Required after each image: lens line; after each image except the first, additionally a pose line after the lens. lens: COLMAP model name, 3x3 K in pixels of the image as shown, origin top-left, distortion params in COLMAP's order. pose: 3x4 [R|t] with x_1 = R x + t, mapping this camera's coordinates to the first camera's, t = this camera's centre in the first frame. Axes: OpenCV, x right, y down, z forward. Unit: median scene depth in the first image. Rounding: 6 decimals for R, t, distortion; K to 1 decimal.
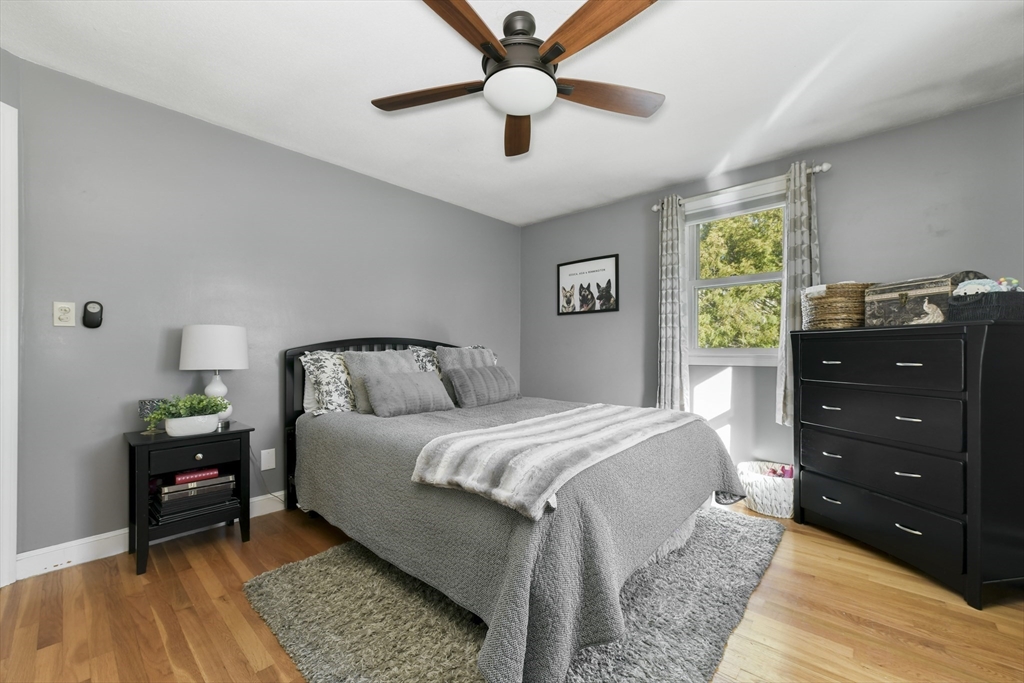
lens RADIAL K [[408.0, 0, 517.5], [0, 408.0, 345.4], [0, 0, 1]] dist [-0.001325, 0.000352]
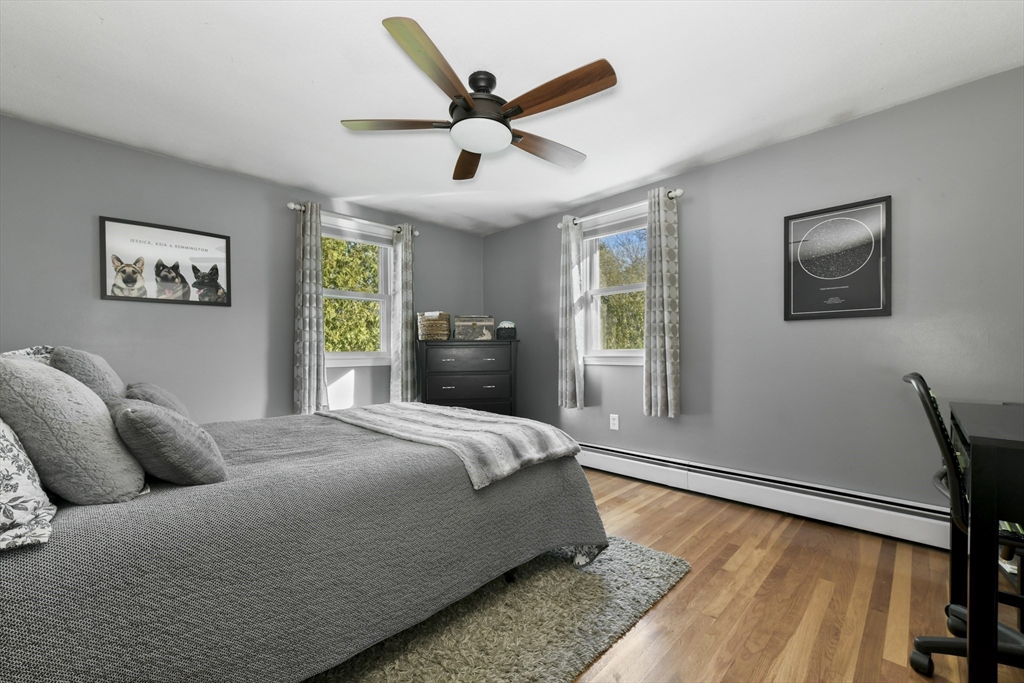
lens RADIAL K [[408.0, 0, 517.5], [0, 408.0, 345.4], [0, 0, 1]] dist [-0.001325, 0.000352]
pose [[0.058891, 0.014929, 0.998153, -0.528900], [-0.004491, 0.999882, -0.014690, 0.002798], [-0.998254, -0.003618, 0.058951, 0.374528]]
